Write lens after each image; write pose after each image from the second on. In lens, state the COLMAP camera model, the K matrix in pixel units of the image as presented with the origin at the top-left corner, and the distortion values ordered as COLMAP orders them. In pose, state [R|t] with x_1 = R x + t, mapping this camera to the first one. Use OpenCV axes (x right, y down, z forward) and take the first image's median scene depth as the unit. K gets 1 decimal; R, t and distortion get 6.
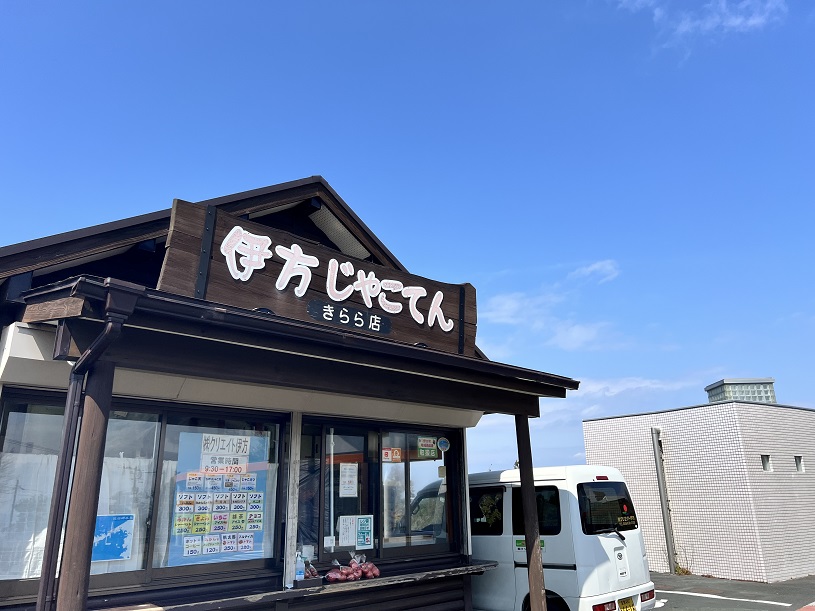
lens RADIAL K [[625.0, 0, 407.5], [0, 625.0, 305.5], [0, 0, 1]] dist [0.102655, -0.000310]
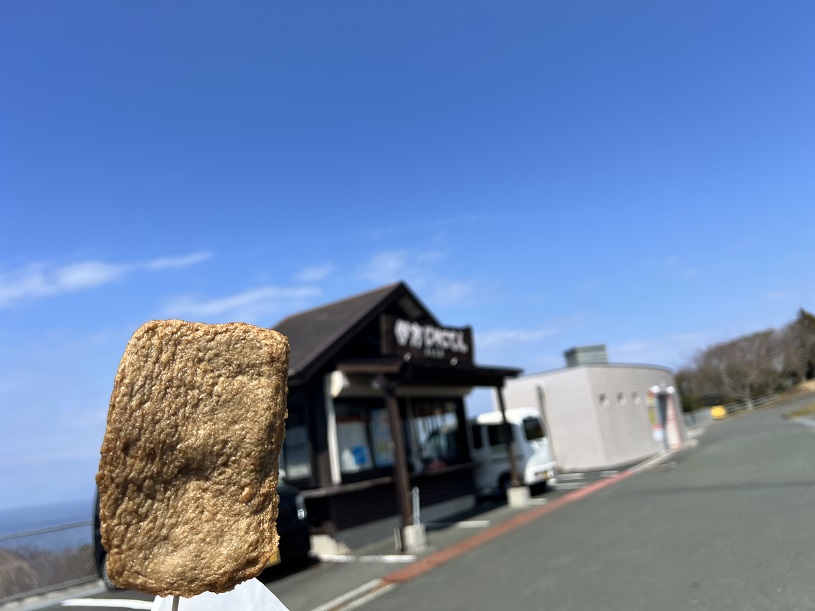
lens RADIAL K [[625.0, 0, 407.5], [0, 625.0, 305.5], [0, 0, 1]] dist [0.102655, -0.000310]
pose [[0.976079, -0.058201, 0.209480, -0.513690], [0.047926, 0.997401, 0.053797, -0.218244], [-0.212066, -0.042471, 0.976332, -0.923890]]
